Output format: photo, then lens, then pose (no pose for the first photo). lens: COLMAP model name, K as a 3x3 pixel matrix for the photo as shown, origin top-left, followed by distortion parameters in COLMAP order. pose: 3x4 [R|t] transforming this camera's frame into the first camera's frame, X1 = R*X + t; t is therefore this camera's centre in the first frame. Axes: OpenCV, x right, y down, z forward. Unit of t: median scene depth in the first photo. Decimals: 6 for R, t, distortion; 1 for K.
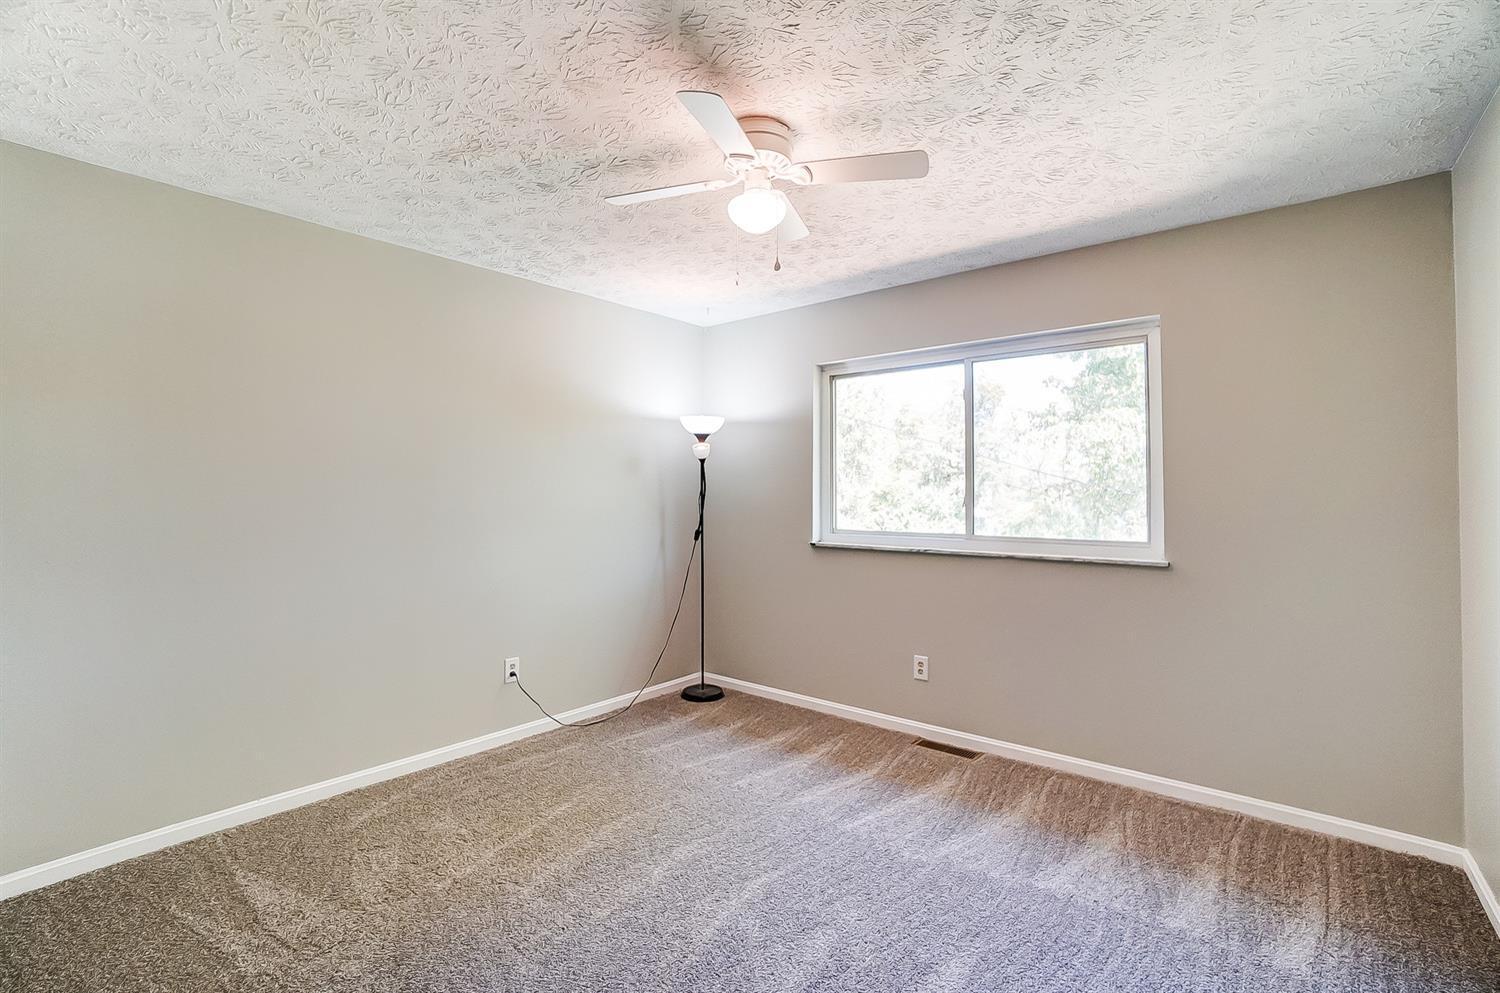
lens RADIAL K [[659.8, 0, 745.2], [0, 659.8, 493.5], [0, 0, 1]] dist [-0.065397, 0.023823]
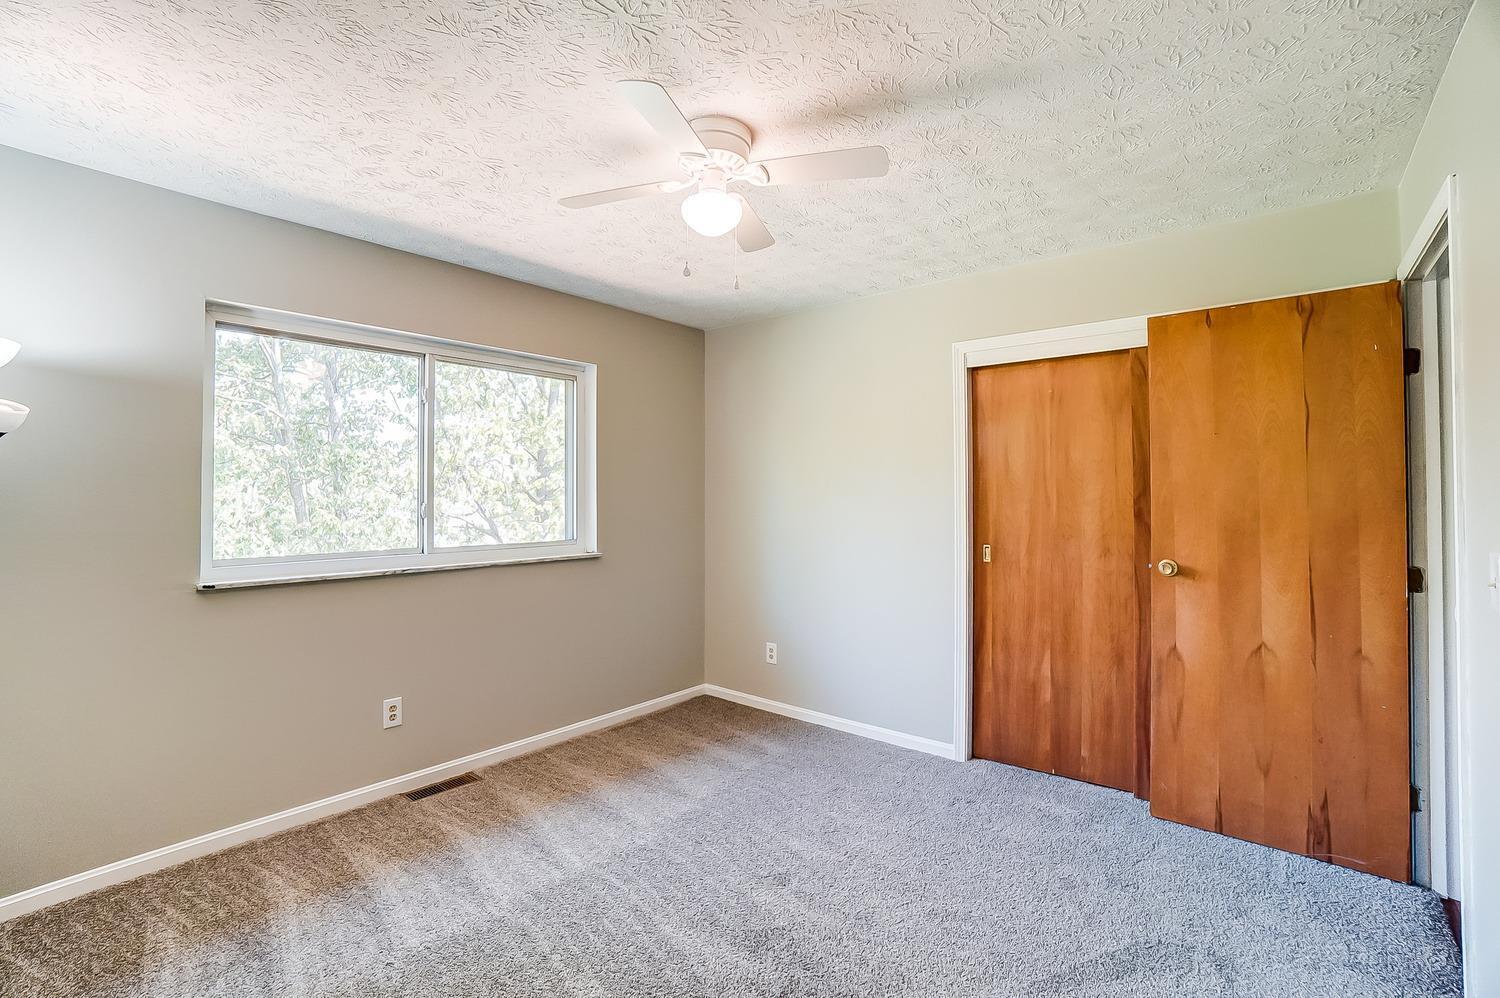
lens RADIAL K [[659.8, 0, 745.2], [0, 659.8, 496.0], [0, 0, 1]] dist [-0.065397, 0.023823]
pose [[0.007287, -0.006477, 0.999952, -0.620596], [-0.003959, 0.999971, 0.006506, -0.019354], [-0.999966, -0.004006, 0.007261, 0.617048]]
